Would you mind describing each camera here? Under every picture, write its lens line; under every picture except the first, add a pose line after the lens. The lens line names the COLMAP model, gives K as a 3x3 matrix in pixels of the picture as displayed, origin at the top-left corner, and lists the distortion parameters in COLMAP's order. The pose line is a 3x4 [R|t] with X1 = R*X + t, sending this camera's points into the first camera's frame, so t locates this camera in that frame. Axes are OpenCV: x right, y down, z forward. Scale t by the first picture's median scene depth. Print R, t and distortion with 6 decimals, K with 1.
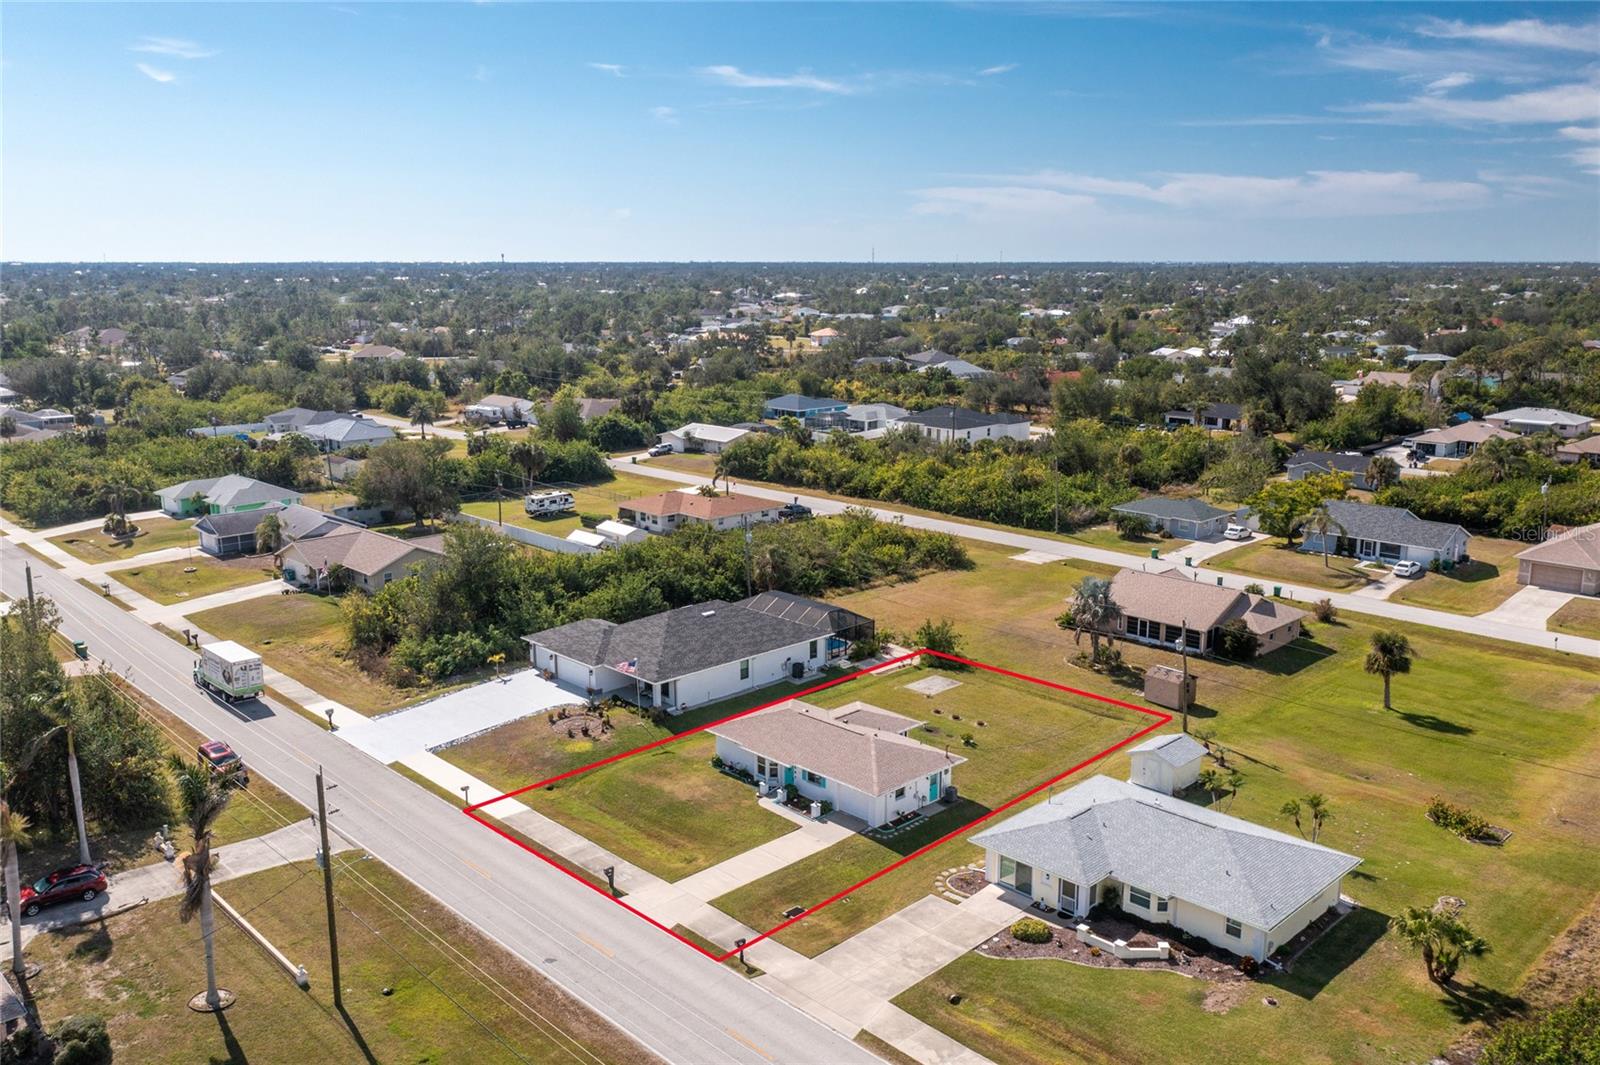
lens RADIAL K [[1283.0, 0, 801.2], [0, 1283.0, 616.7], [0, 0, 1]] dist [0.010266, 0.001287]
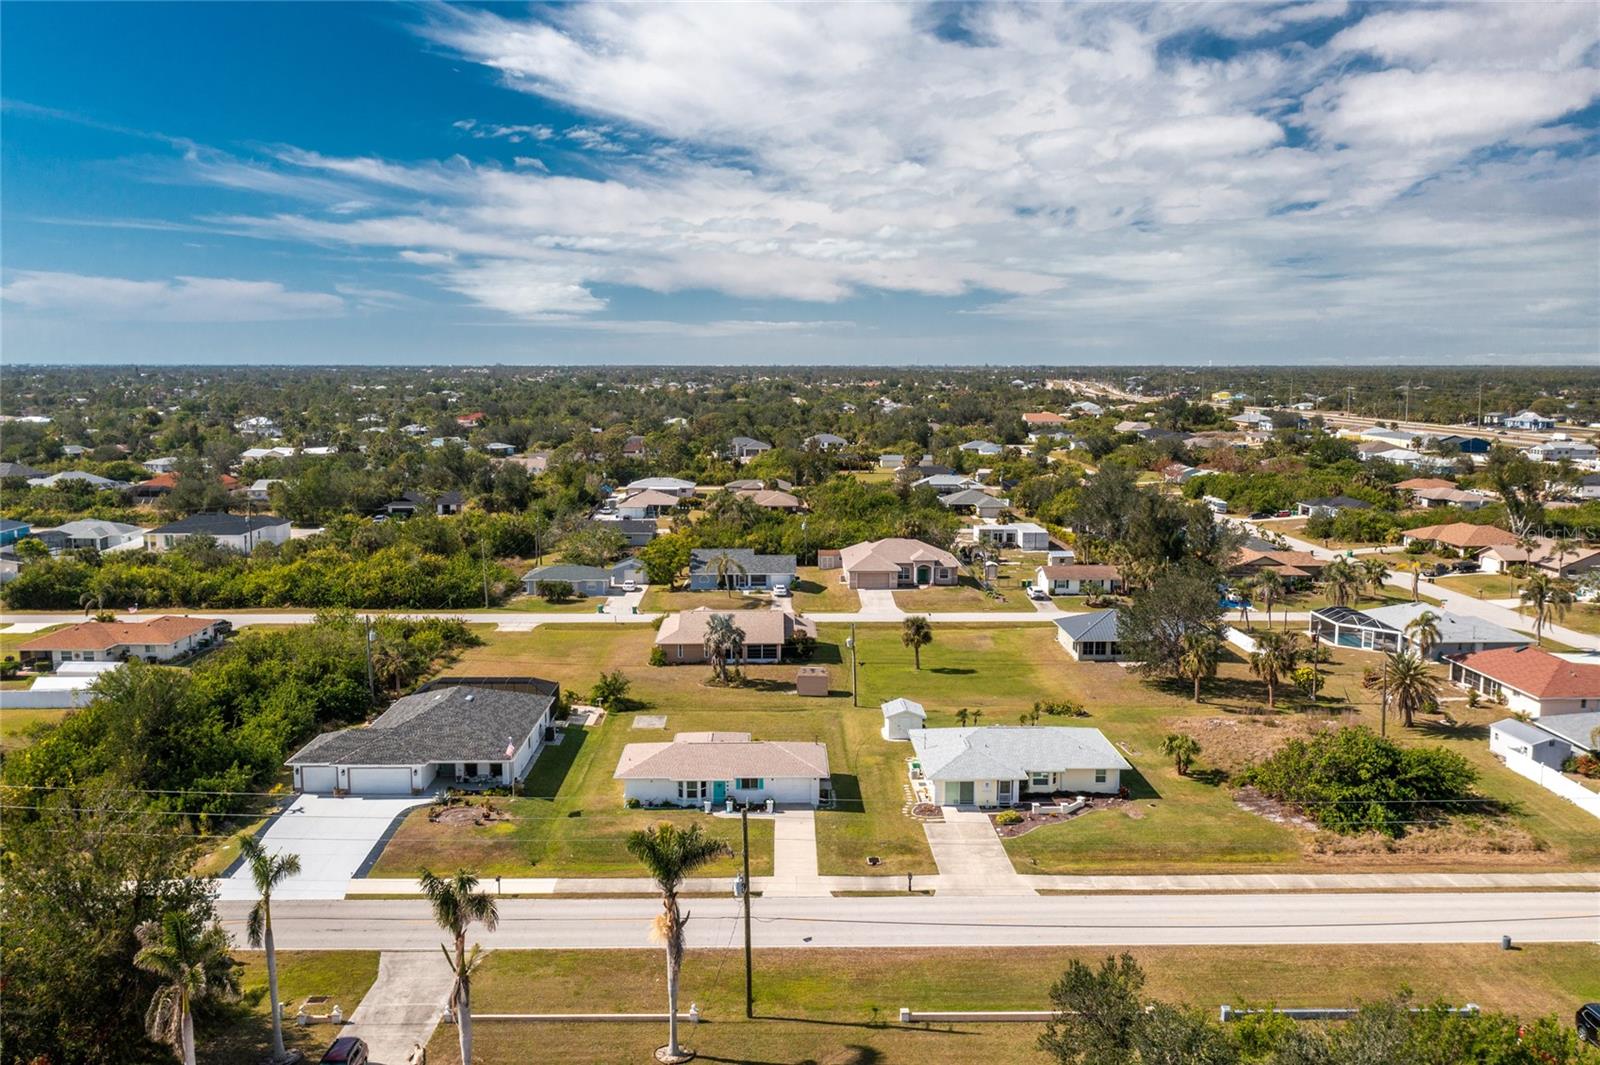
lens RADIAL K [[1287.6, 0, 804.9], [0, 1287.6, 553.1], [0, 0, 1]] dist [0.007116, -0.001259]
pose [[0.680830, -0.106560, 0.724649, -0.682414], [0.195210, 0.979974, -0.039300, -0.025369], [-0.705949, 0.168215, 0.687997, 0.074553]]
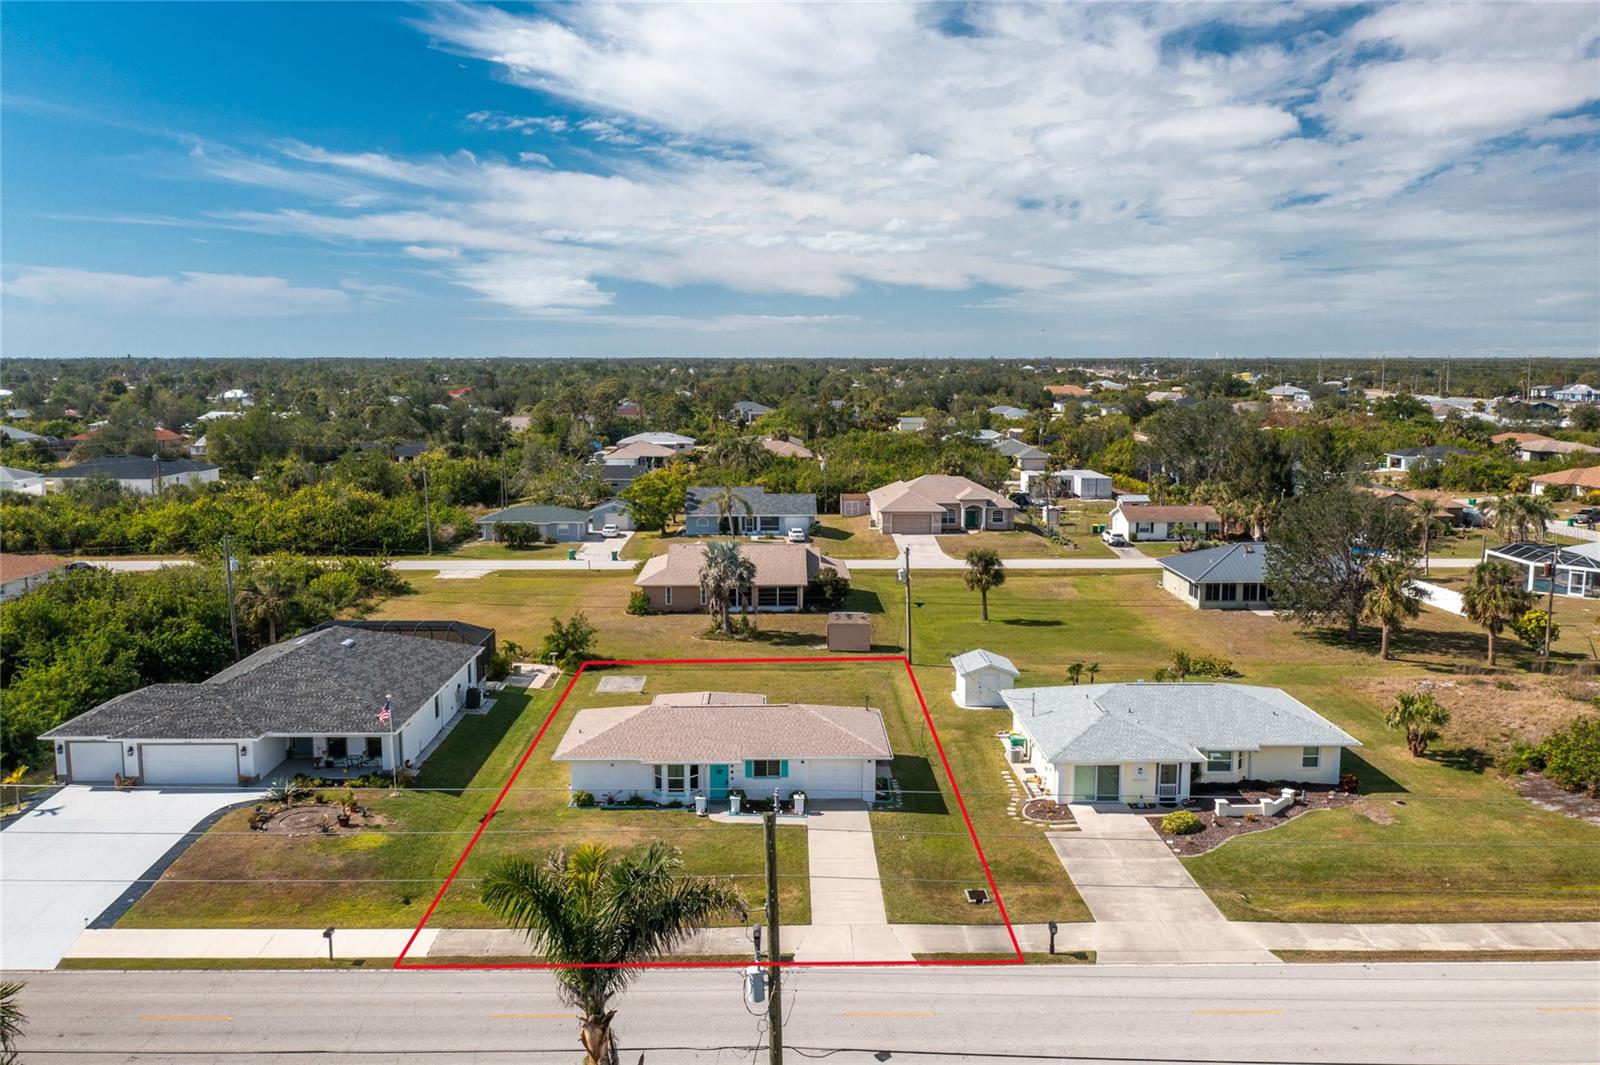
lens RADIAL K [[1275.1, 0, 800.0], [0, 1275.1, 532.5], [0, 0, 1]] dist [0.004992, 0.000042]
pose [[0.685800, -0.097002, 0.721297, -0.432712], [0.196398, 0.978976, -0.055077, 0.027292], [-0.700790, 0.179433, 0.690432, 0.360947]]
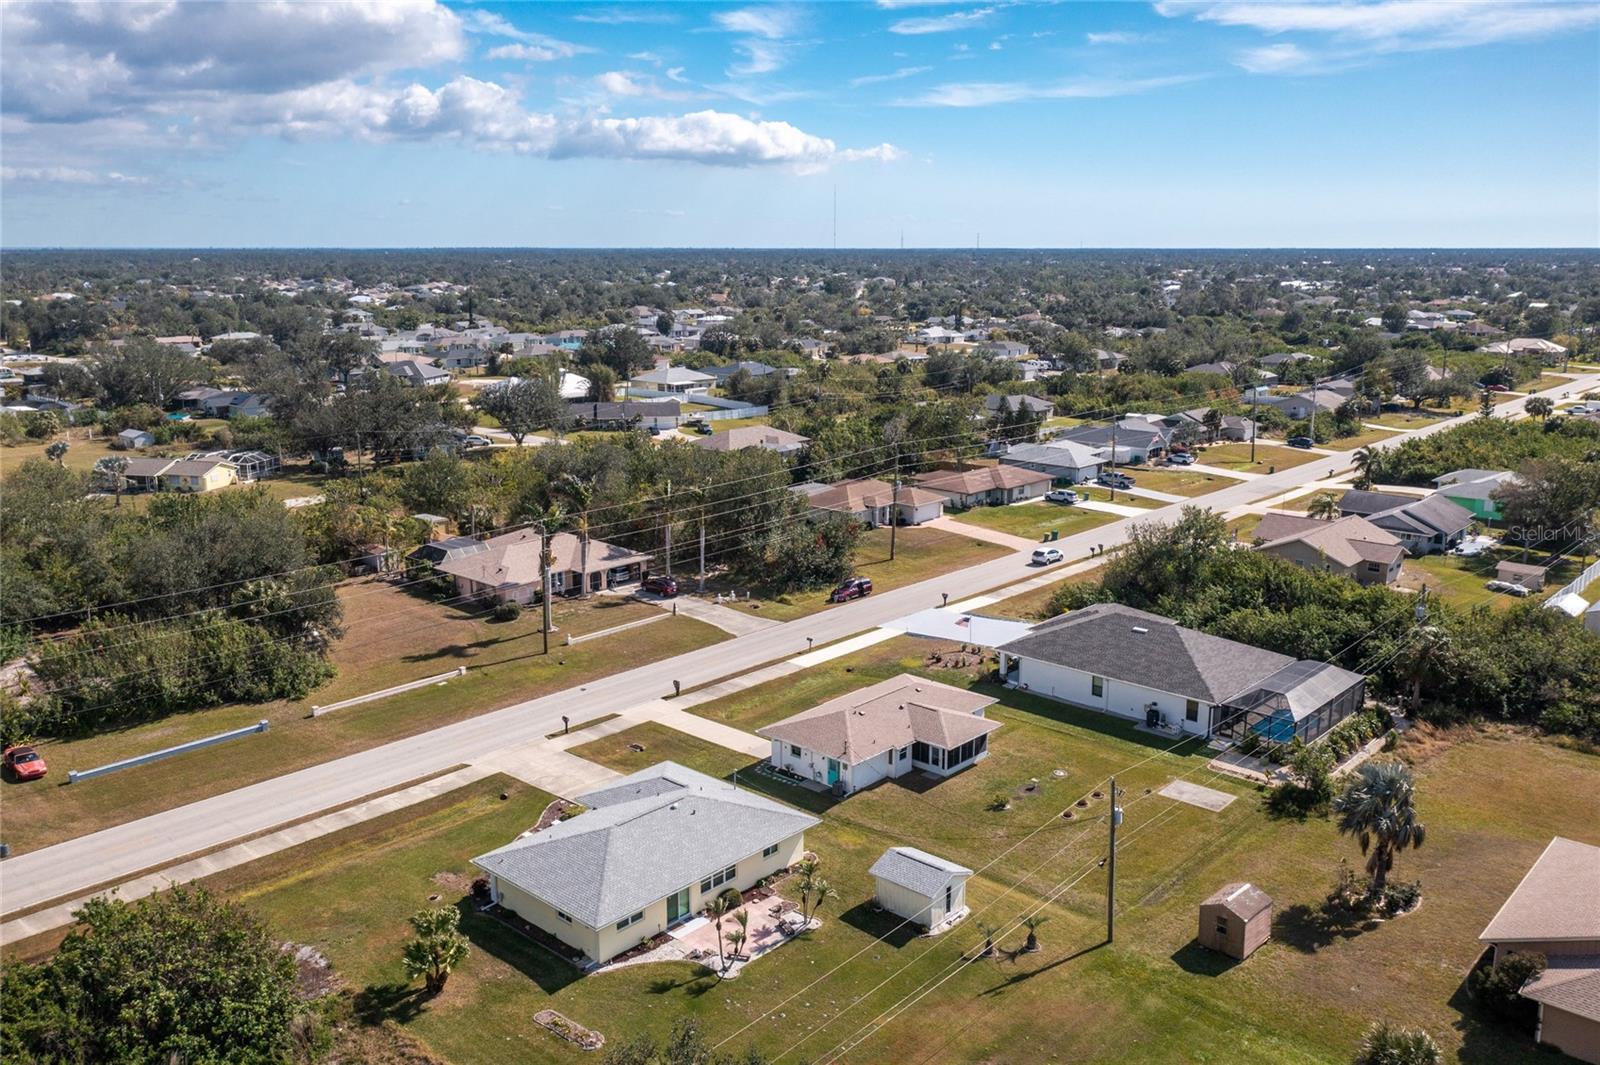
lens RADIAL K [[1287.6, 0, 804.9], [0, 1287.6, 553.1], [0, 0, 1]] dist [0.007116, -0.001259]
pose [[0.068468, 0.237359, -0.969006, 0.900050], [-0.270850, 0.939228, 0.210927, -0.207775], [0.960183, 0.248014, 0.128596, 0.672914]]
